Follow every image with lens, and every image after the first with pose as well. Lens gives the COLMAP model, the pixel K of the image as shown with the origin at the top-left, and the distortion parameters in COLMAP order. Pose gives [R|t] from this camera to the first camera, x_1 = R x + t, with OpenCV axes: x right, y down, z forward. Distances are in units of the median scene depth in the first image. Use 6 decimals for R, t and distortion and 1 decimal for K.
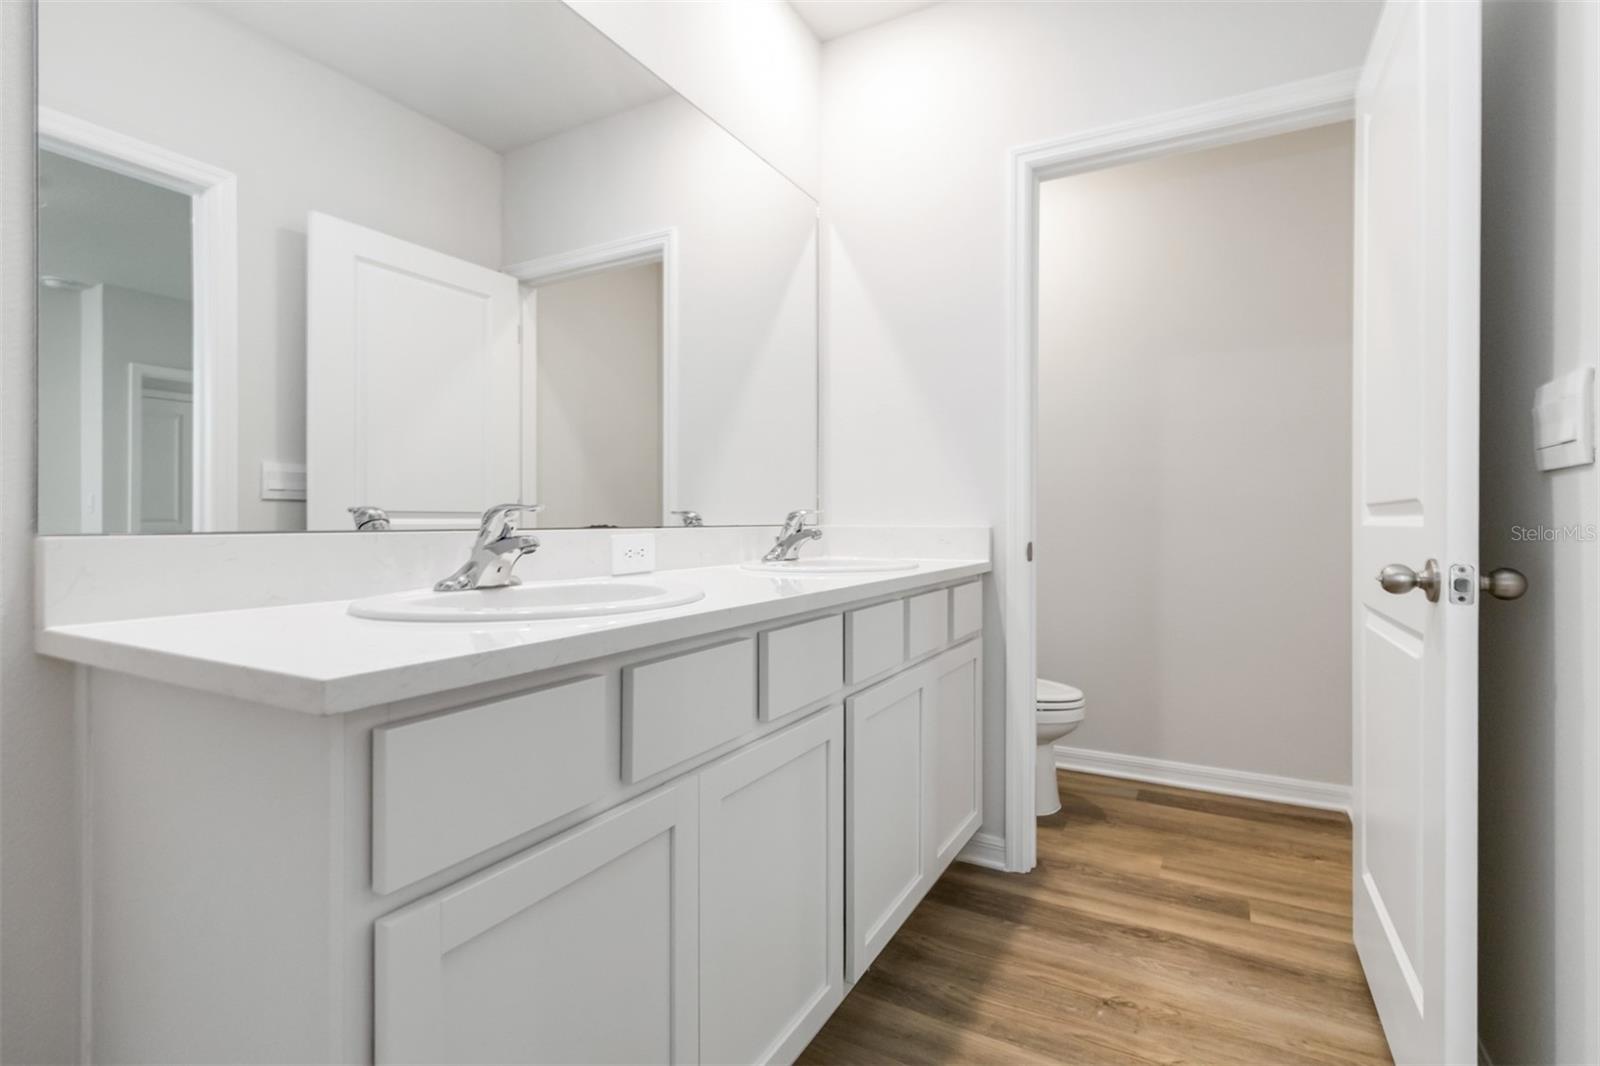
lens RADIAL K [[751.8, 0, 805.8], [0, 751.8, 531.7], [0, 0, 1]] dist [-0.001379, 0.000711]
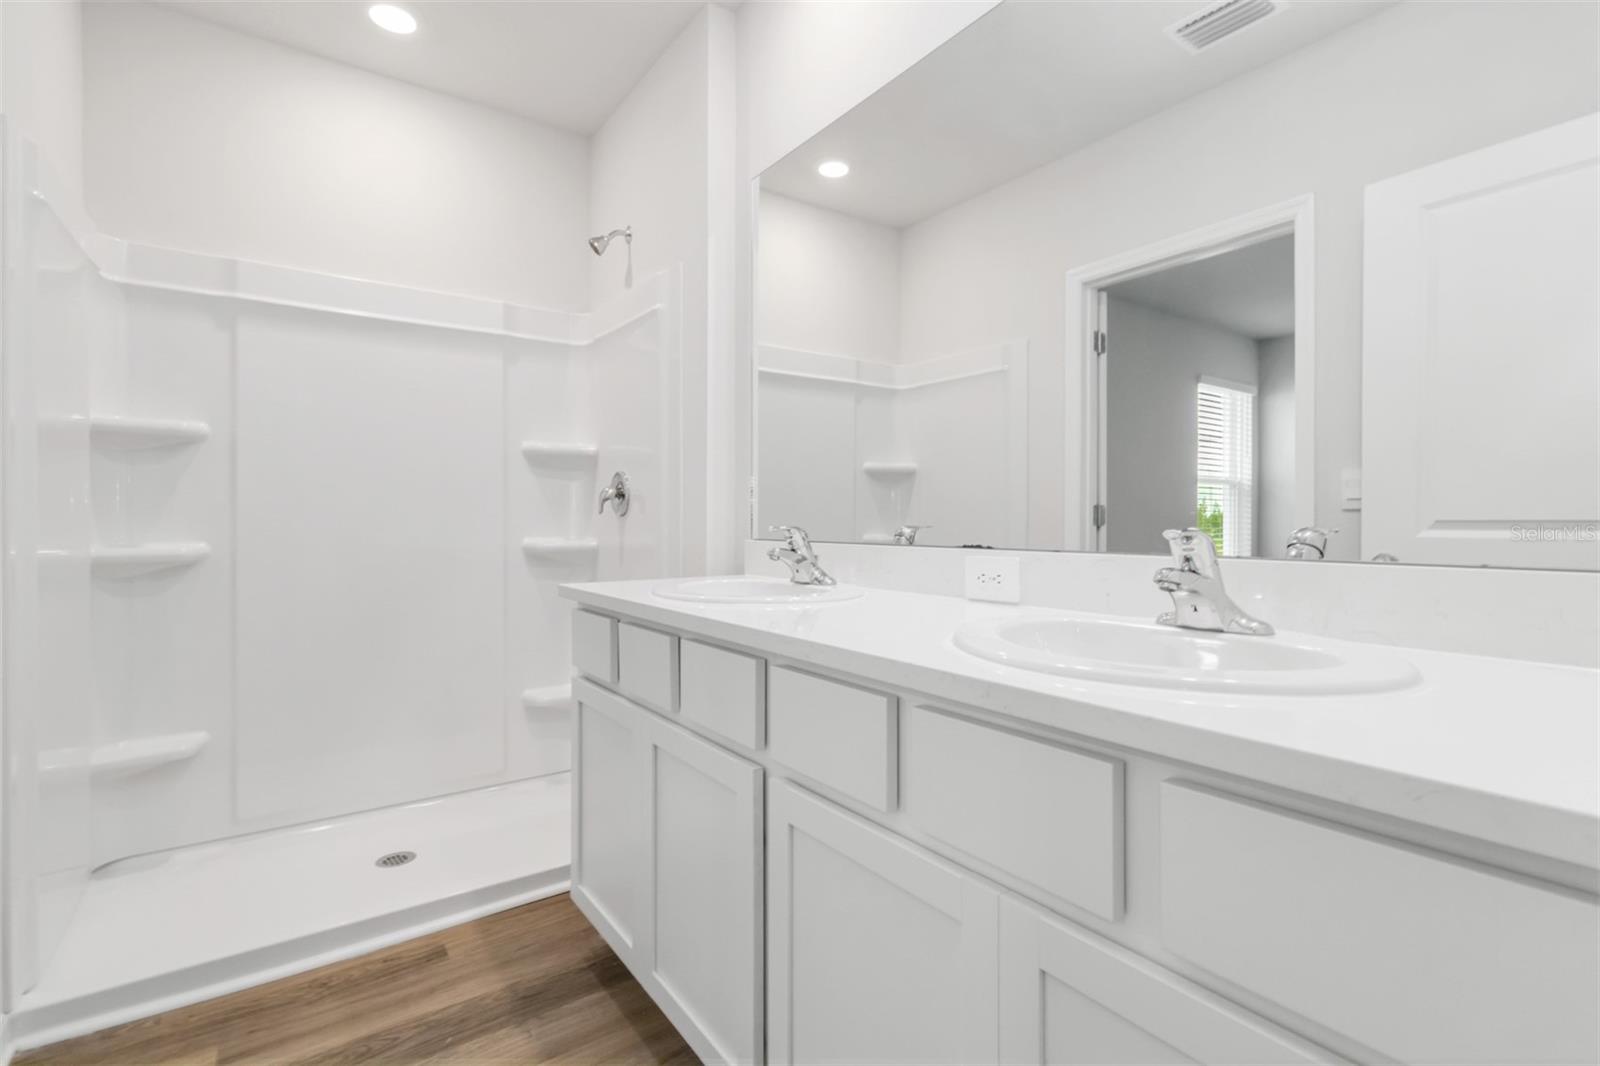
lens RADIAL K [[751.8, 0, 810.1], [0, 751.8, 524.7], [0, 0, 1]] dist [-0.001379, 0.000711]
pose [[-0.412406, 0.003412, -0.910994, 0.644552], [-0.006628, 0.999955, 0.006746, -0.037599], [0.910976, 0.008821, -0.412365, 1.141731]]
